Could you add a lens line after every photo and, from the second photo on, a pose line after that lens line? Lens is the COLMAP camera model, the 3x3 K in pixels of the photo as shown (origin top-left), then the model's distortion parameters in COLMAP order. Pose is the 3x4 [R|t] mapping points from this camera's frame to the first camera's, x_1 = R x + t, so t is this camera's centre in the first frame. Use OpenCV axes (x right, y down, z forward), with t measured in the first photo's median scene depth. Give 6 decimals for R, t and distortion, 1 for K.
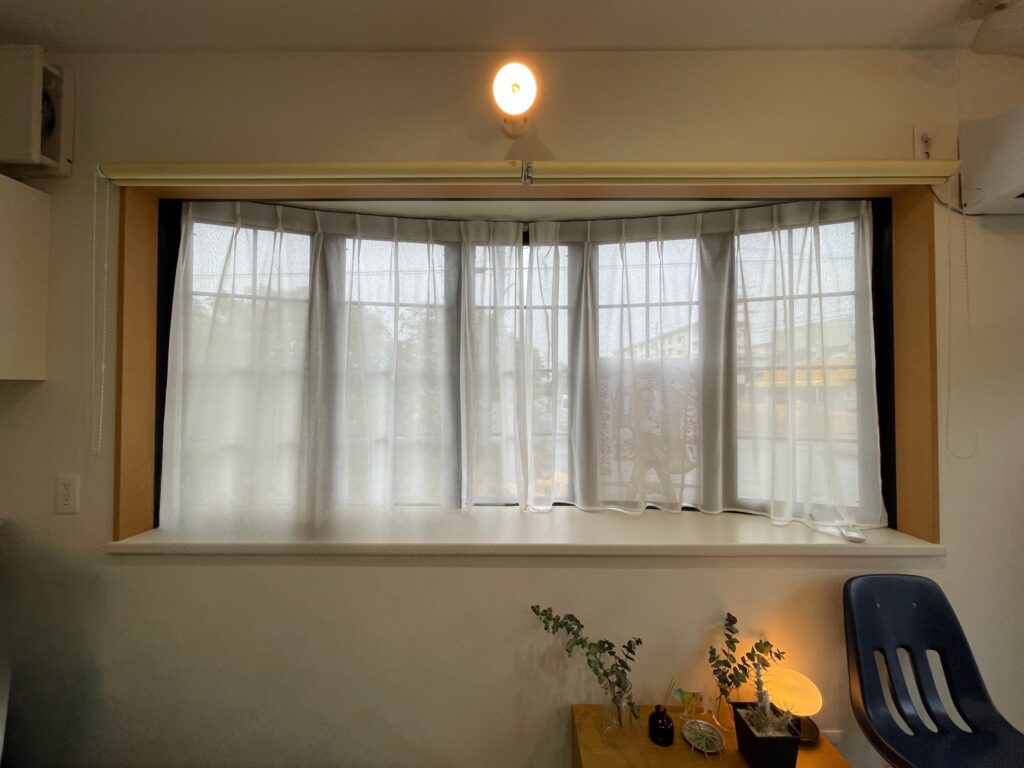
lens RADIAL K [[410.5, 0, 512.0], [0, 410.5, 384.0], [0, 0, 1]] dist [-0.002627, -0.000585]
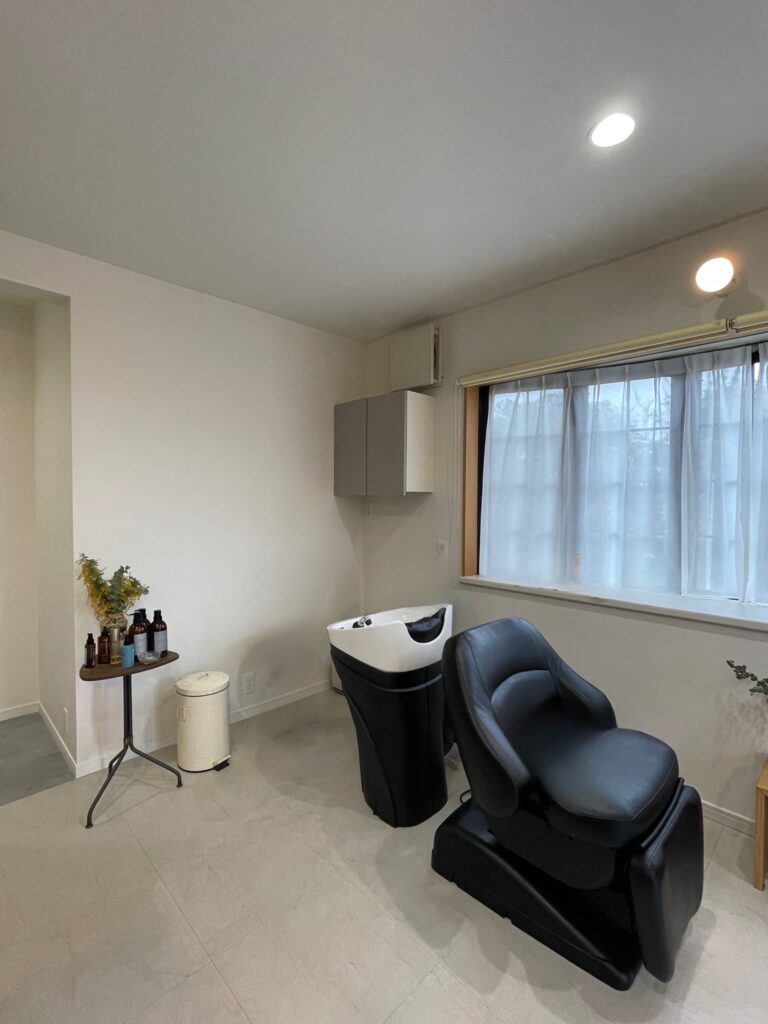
lens RADIAL K [[473.3, 0, 384.9], [0, 473.3, 515.7], [0, 0, 1]] dist [-0.000734, -0.000020]
pose [[0.705186, 0.026406, -0.708530, 0.263309], [0.006349, 0.999031, 0.043552, 0.003026], [0.708994, -0.035211, 0.704335, -0.649883]]
